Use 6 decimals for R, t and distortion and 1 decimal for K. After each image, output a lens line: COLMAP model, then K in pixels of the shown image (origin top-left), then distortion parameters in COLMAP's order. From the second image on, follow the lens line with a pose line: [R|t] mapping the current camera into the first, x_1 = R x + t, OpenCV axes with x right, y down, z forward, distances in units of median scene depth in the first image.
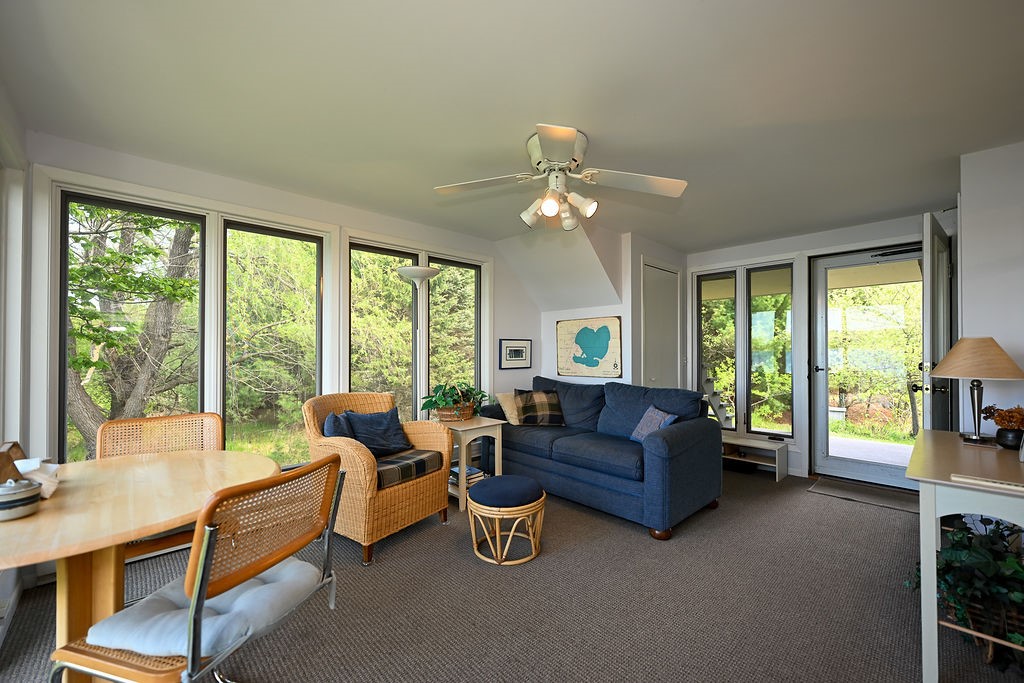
lens RADIAL K [[414.9, 0, 514.6], [0, 414.9, 344.7], [0, 0, 1]] dist [-0.000729, -0.000102]
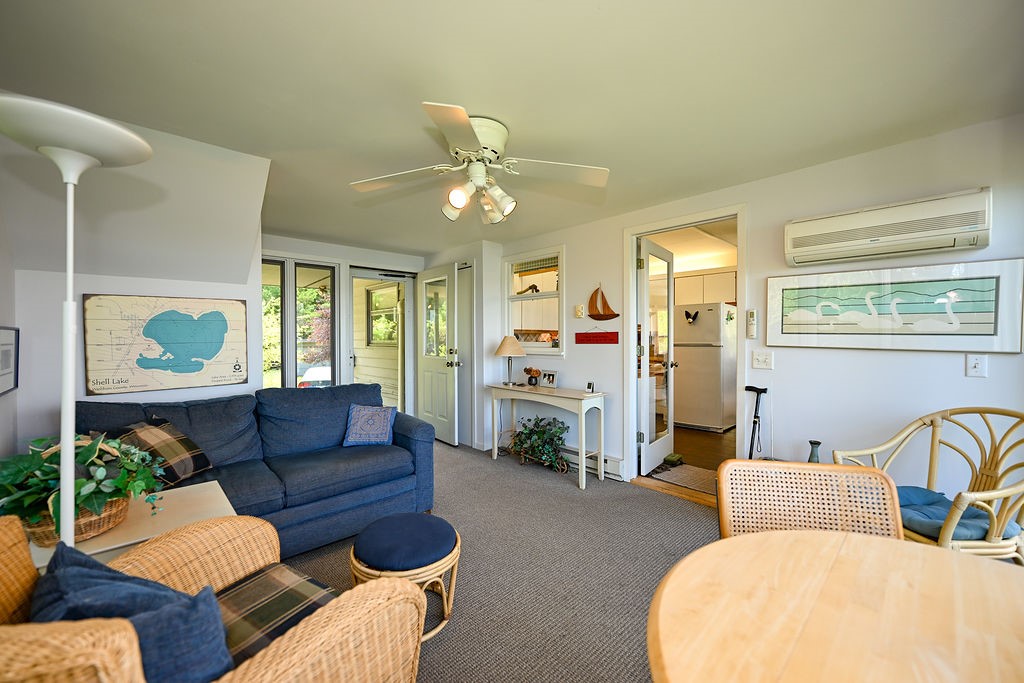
lens RADIAL K [[405.9, 0, 510.3], [0, 405.9, 339.0], [0, 0, 1]] dist [0.000521, 0.000070]
pose [[-0.002386, -0.007623, 0.999968, -0.478837], [-0.009397, 0.999927, 0.007600, -0.009324], [-0.999953, -0.009379, -0.002457, 0.525327]]
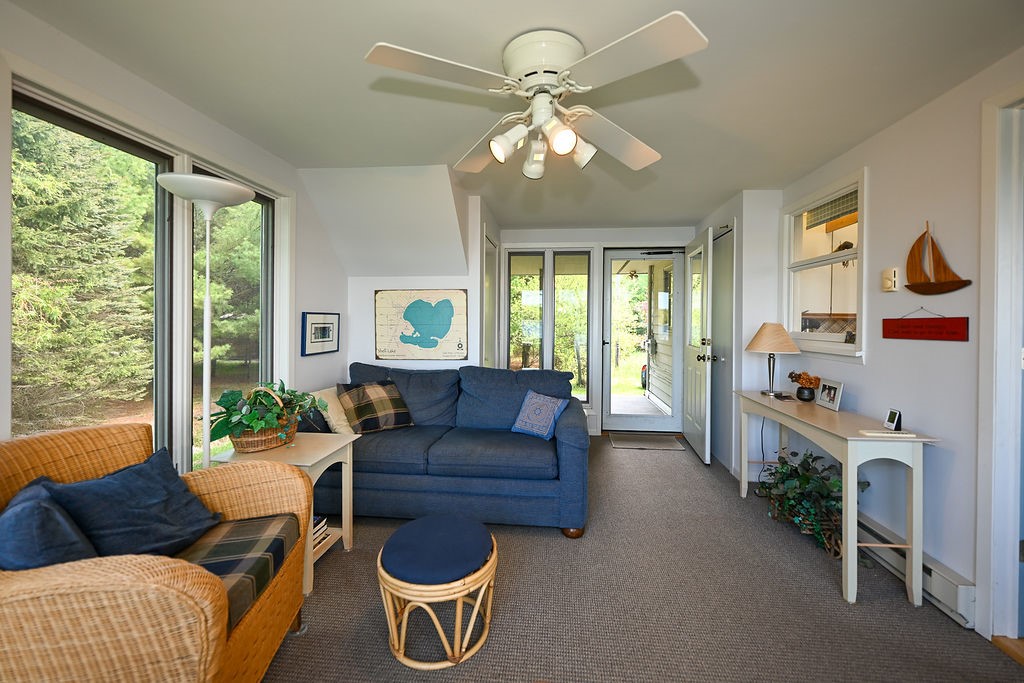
lens RADIAL K [[413.0, 0, 523.4], [0, 413.0, 321.2], [0, 0, 1]] dist [-0.000782, -0.000451]
pose [[0.750770, 0.004363, 0.660550, -0.231582], [-0.015858, 0.999809, 0.011420, -0.013347], [-0.660374, -0.019048, 0.750696, 0.265702]]
